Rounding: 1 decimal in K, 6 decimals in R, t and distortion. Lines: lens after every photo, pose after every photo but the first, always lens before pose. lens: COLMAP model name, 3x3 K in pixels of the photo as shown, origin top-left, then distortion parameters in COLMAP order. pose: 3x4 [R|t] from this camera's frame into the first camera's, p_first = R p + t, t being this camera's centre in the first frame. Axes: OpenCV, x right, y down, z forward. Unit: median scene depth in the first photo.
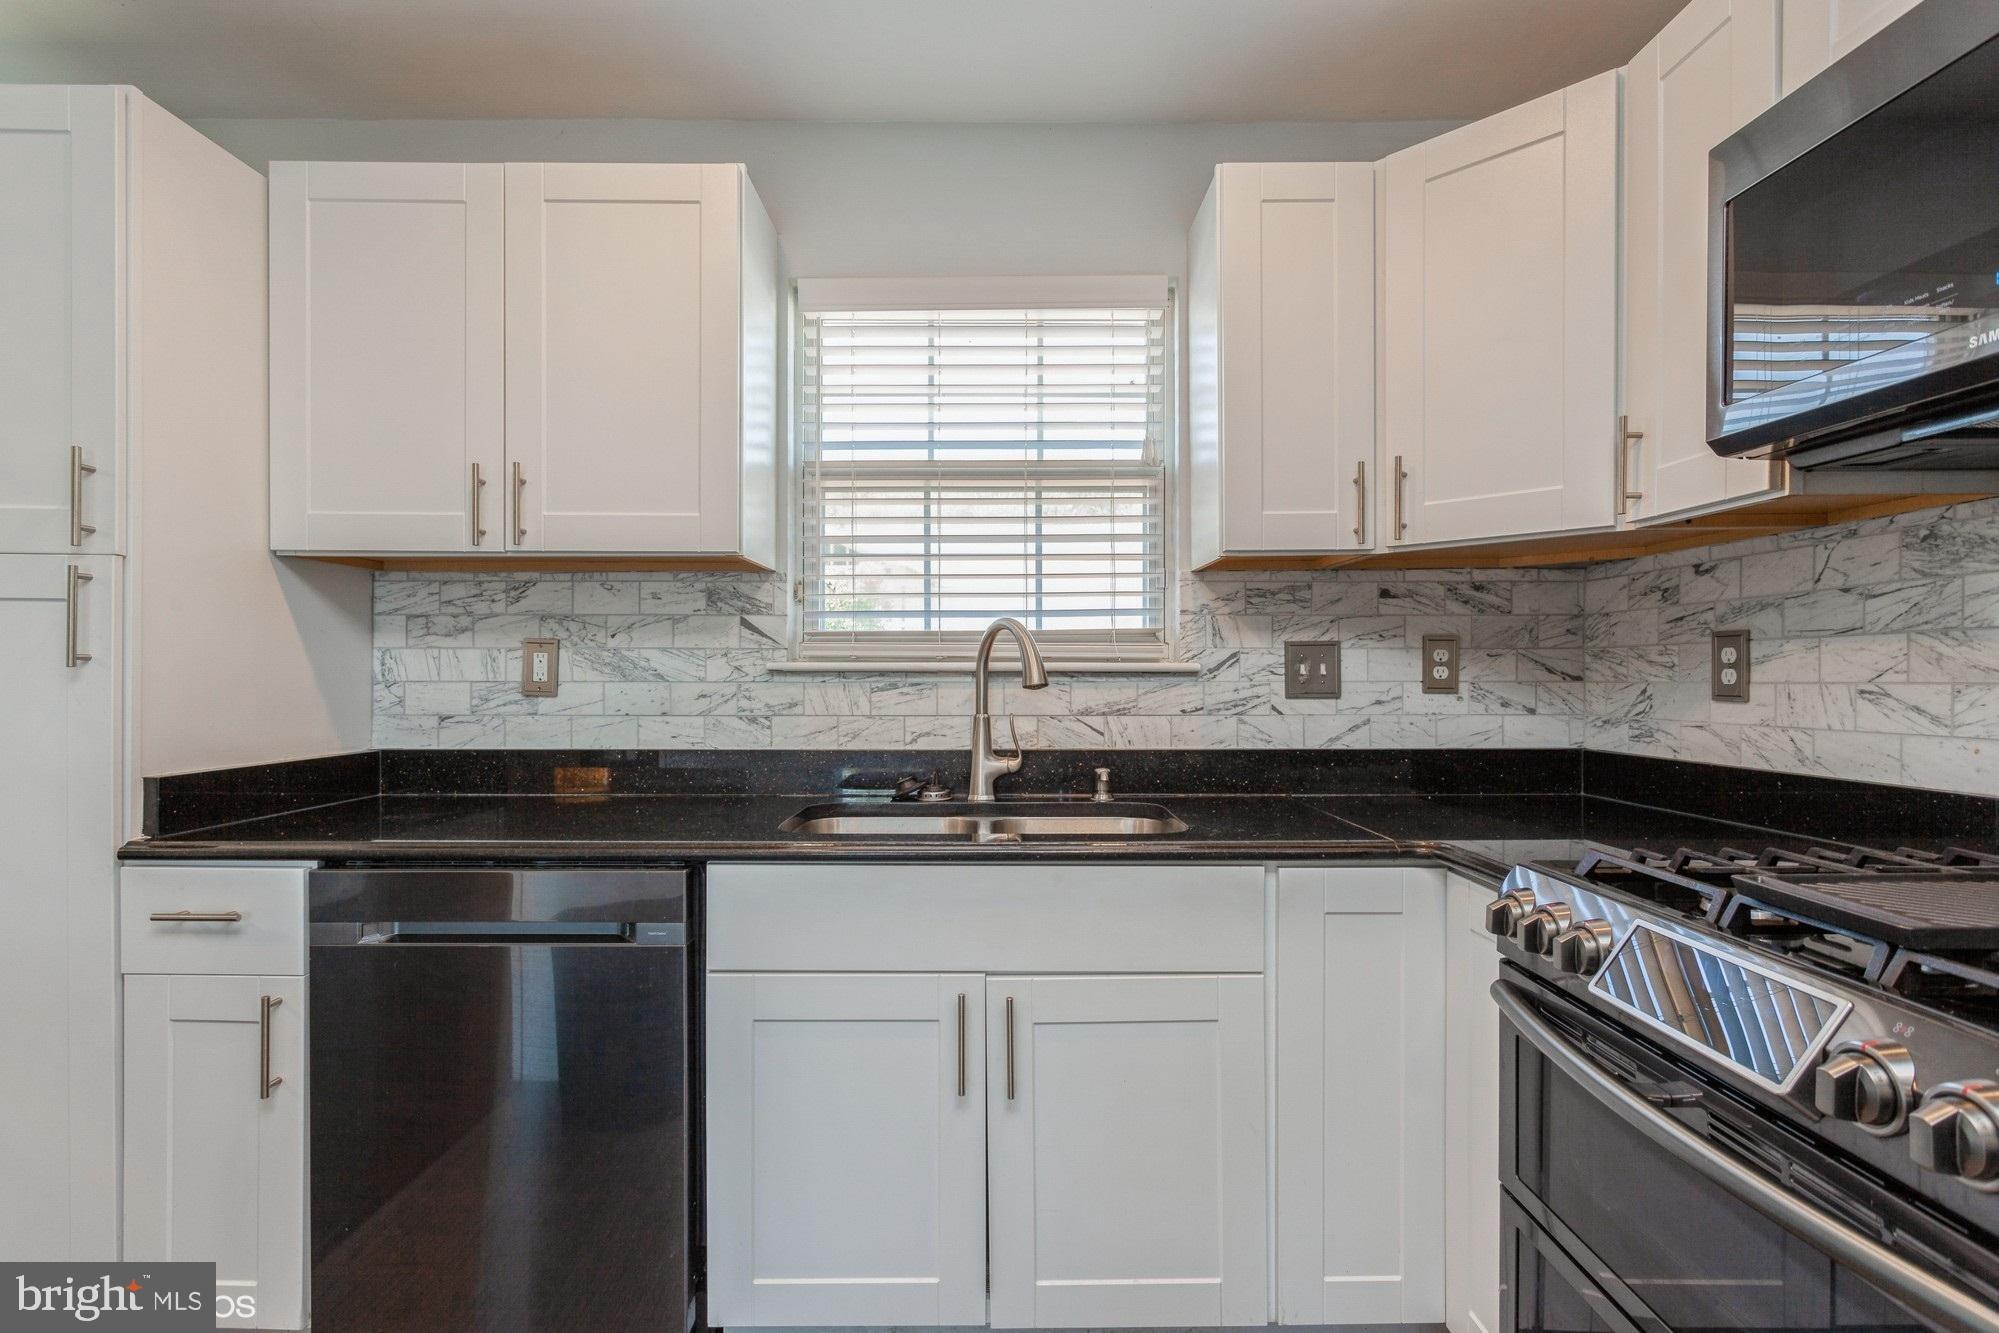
lens RADIAL K [[955.5, 0, 988.7], [0, 955.5, 678.7], [0, 0, 1]] dist [0.001594, 0.001600]
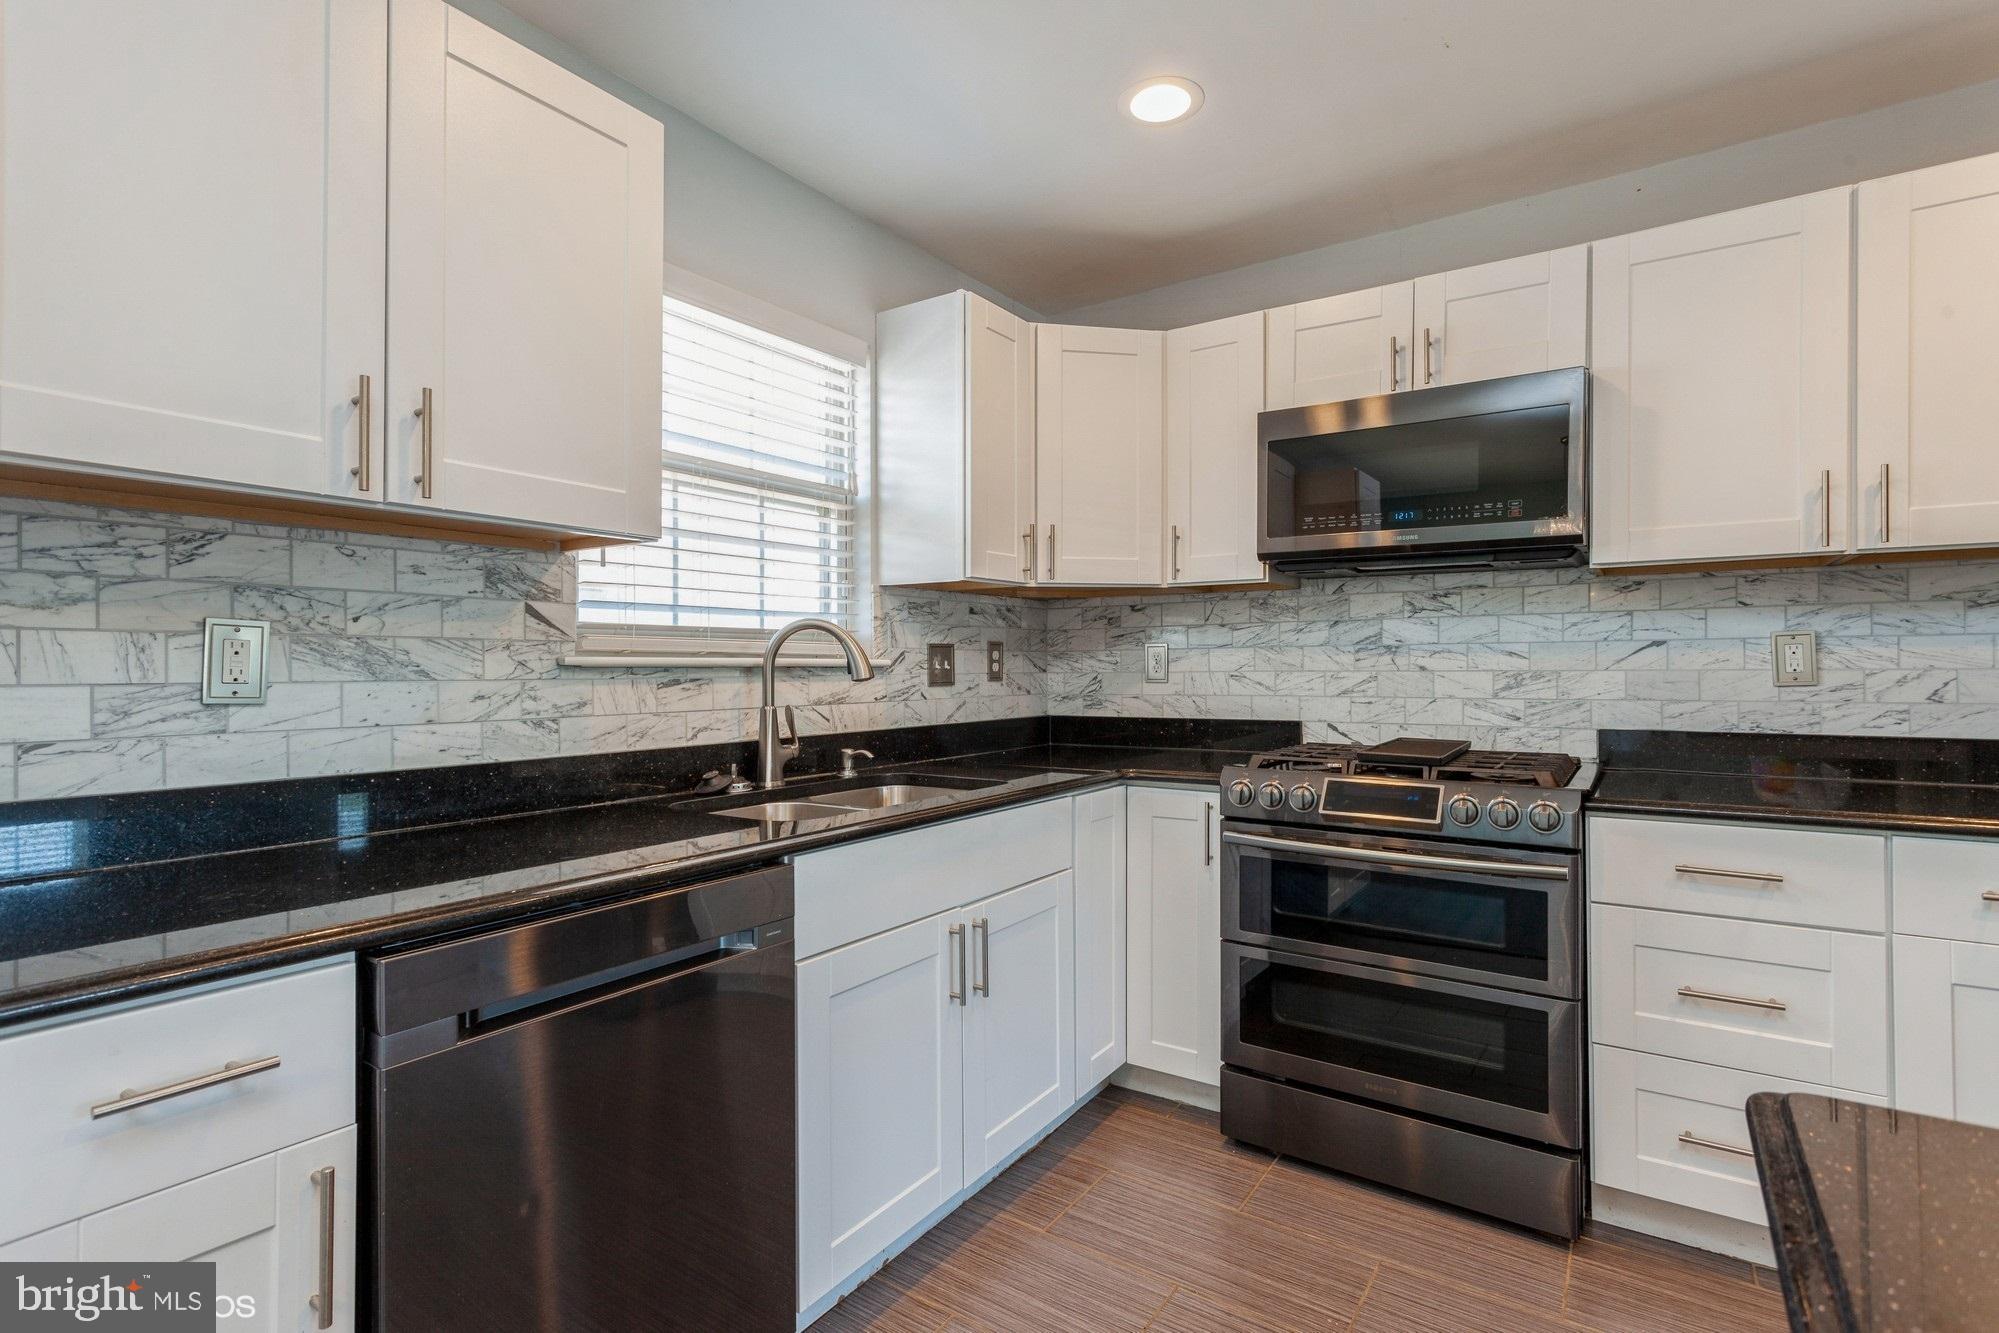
lens RADIAL K [[955.5, 0, 1004.5], [0, 955.5, 659.8], [0, 0, 1]] dist [0.001594, 0.001600]
pose [[0.561963, 0.004607, 0.827150, -0.723468], [0.008470, 0.999900, -0.011325, -0.000957], [-0.827119, 0.013370, 0.561867, 0.171943]]
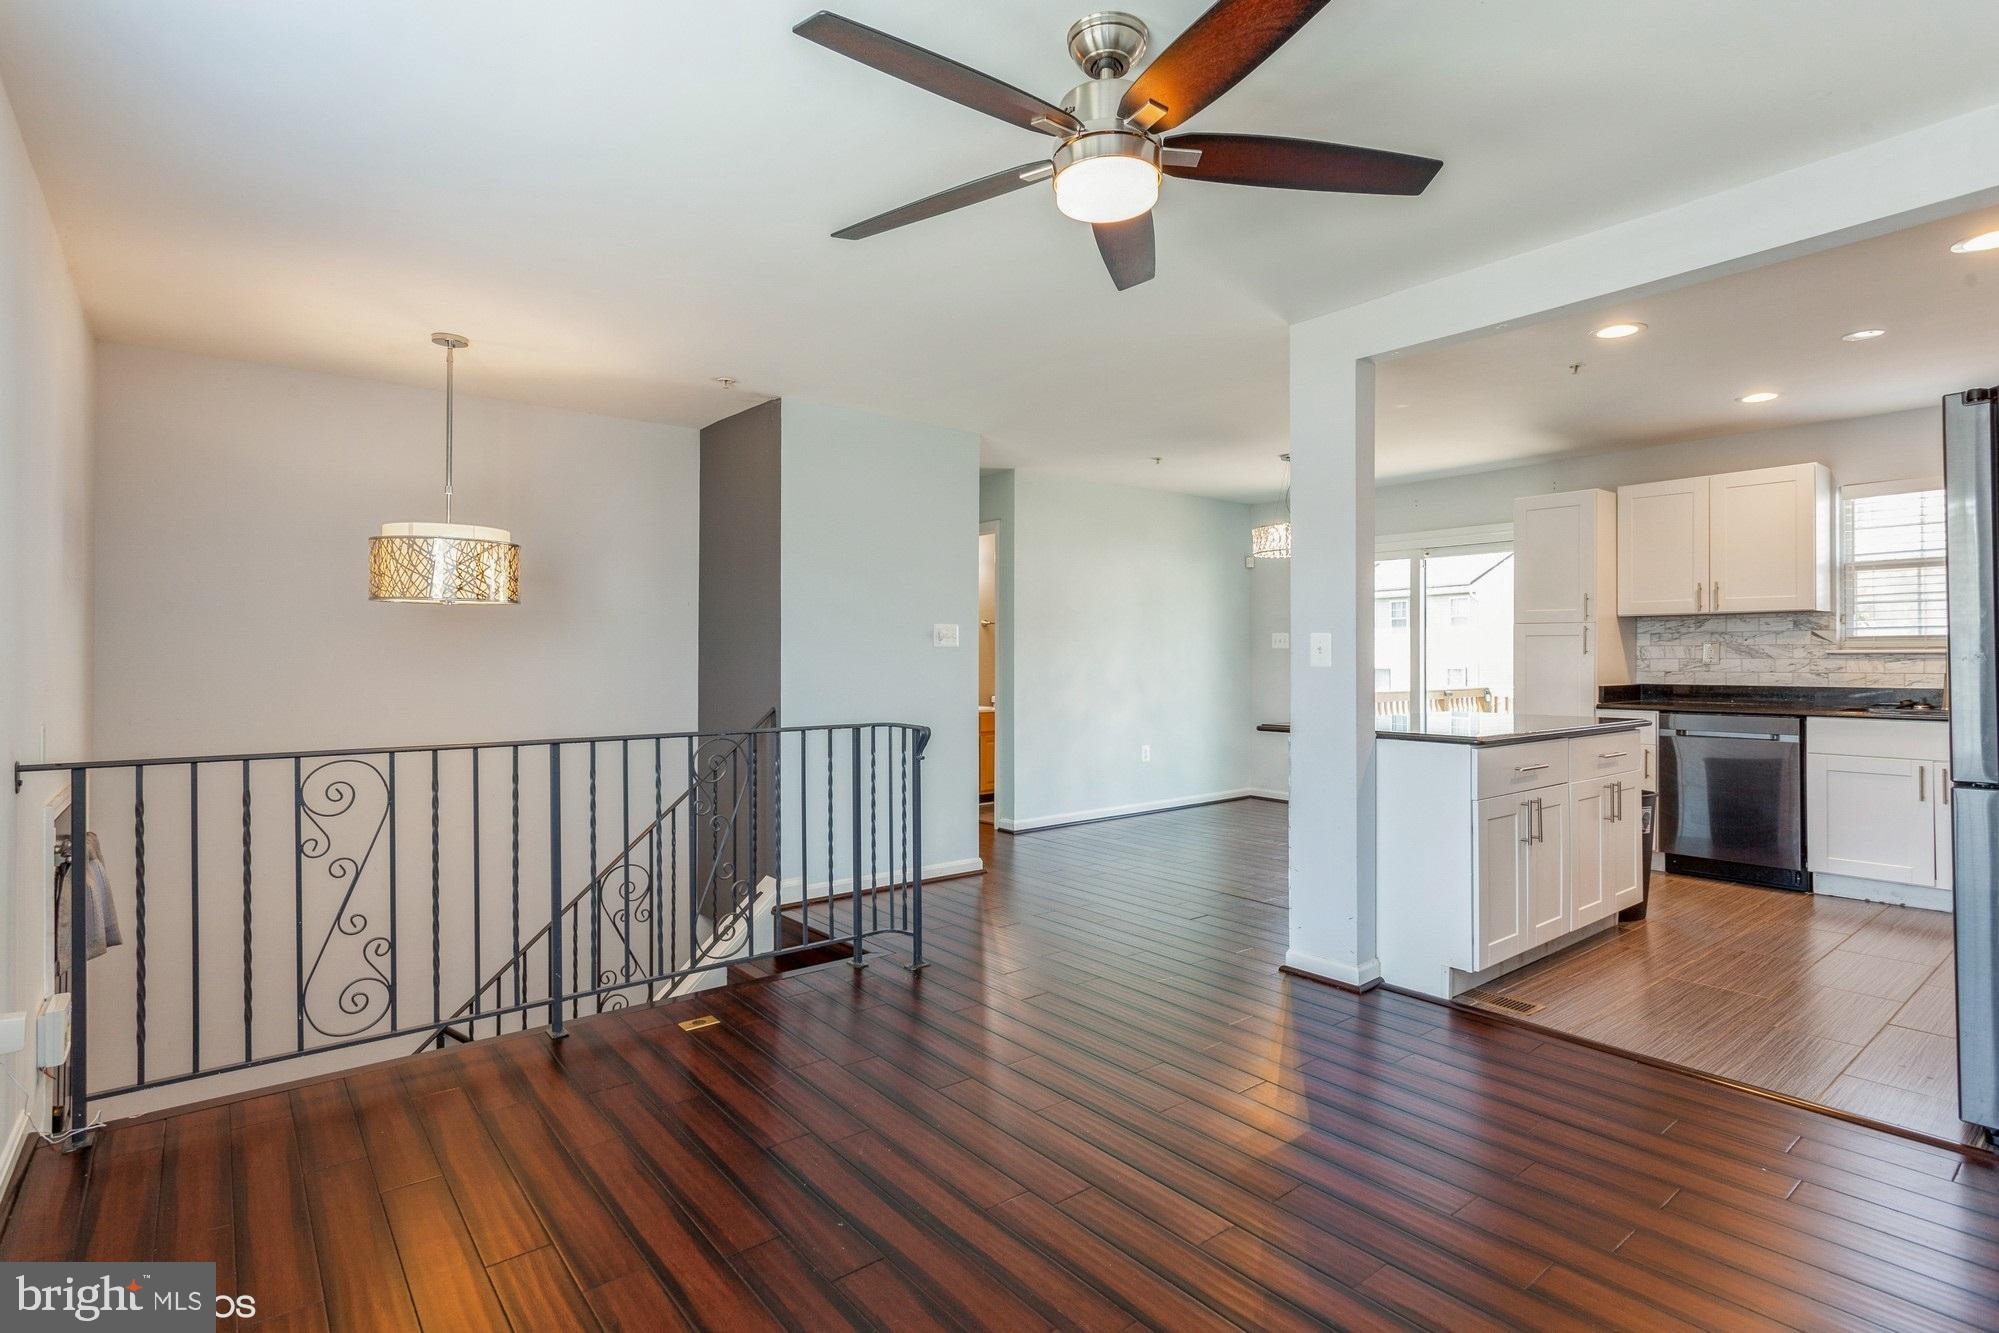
lens RADIAL K [[955.5, 0, 1007.6], [0, 955.5, 655.4], [0, 0, 1]] dist [0.001594, 0.001600]
pose [[0.630525, -0.003398, -0.776162, 0.334755], [-0.001305, 0.999984, -0.005438, 0.011475], [0.776168, 0.004442, 0.630511, -2.085973]]
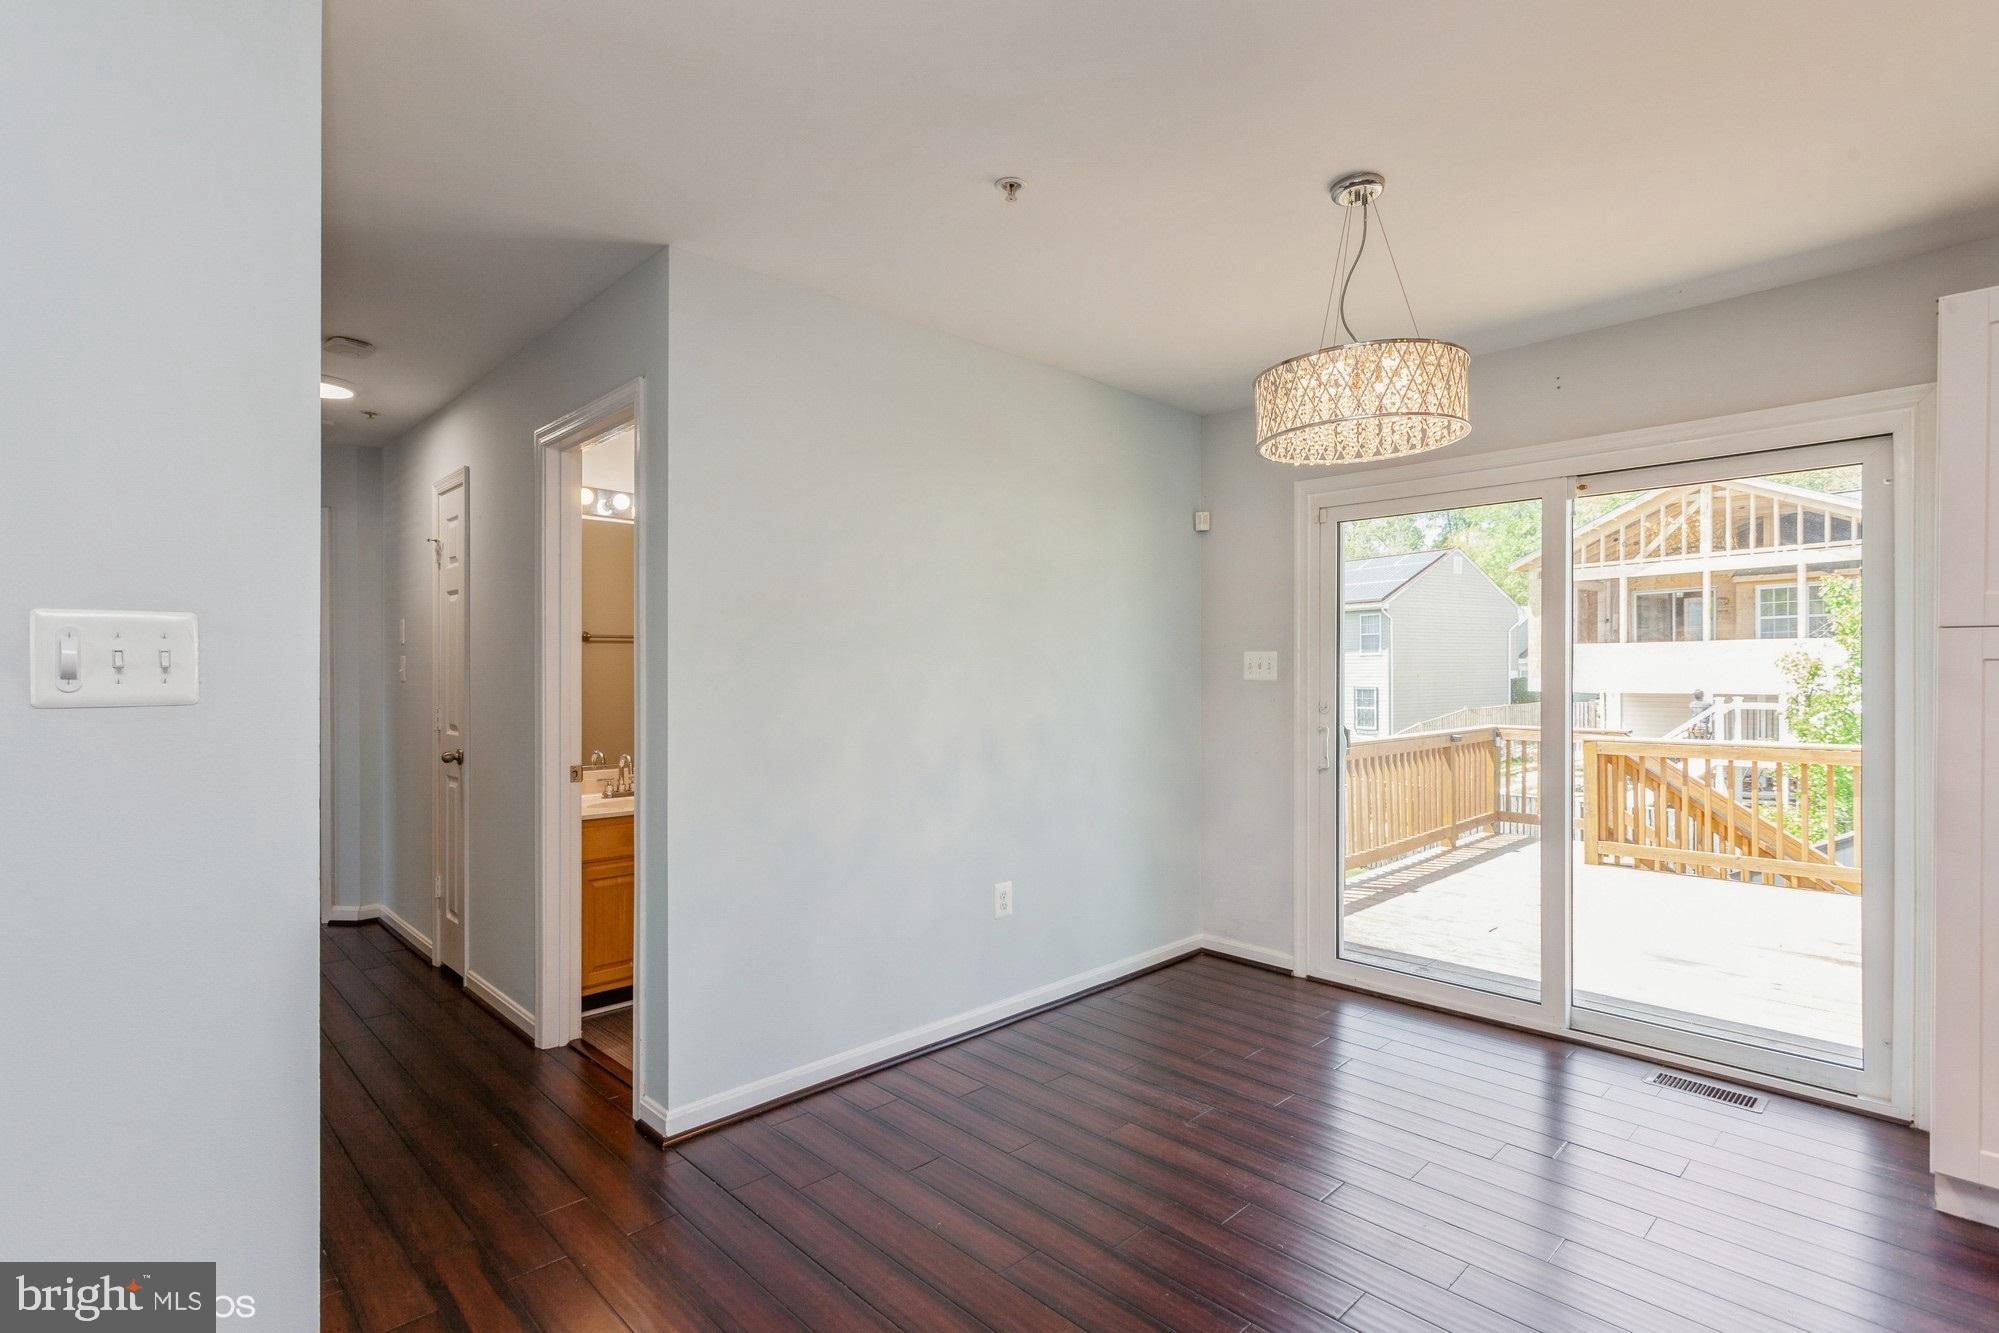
lens RADIAL K [[955.5, 0, 989.9], [0, 955.5, 676.9], [0, 0, 1]] dist [0.001594, 0.001600]
pose [[0.690997, -0.002723, -0.722852, -0.817020], [0.000507, 0.999994, -0.003283, -0.037425], [0.722857, 0.001902, 0.690995, -0.714008]]
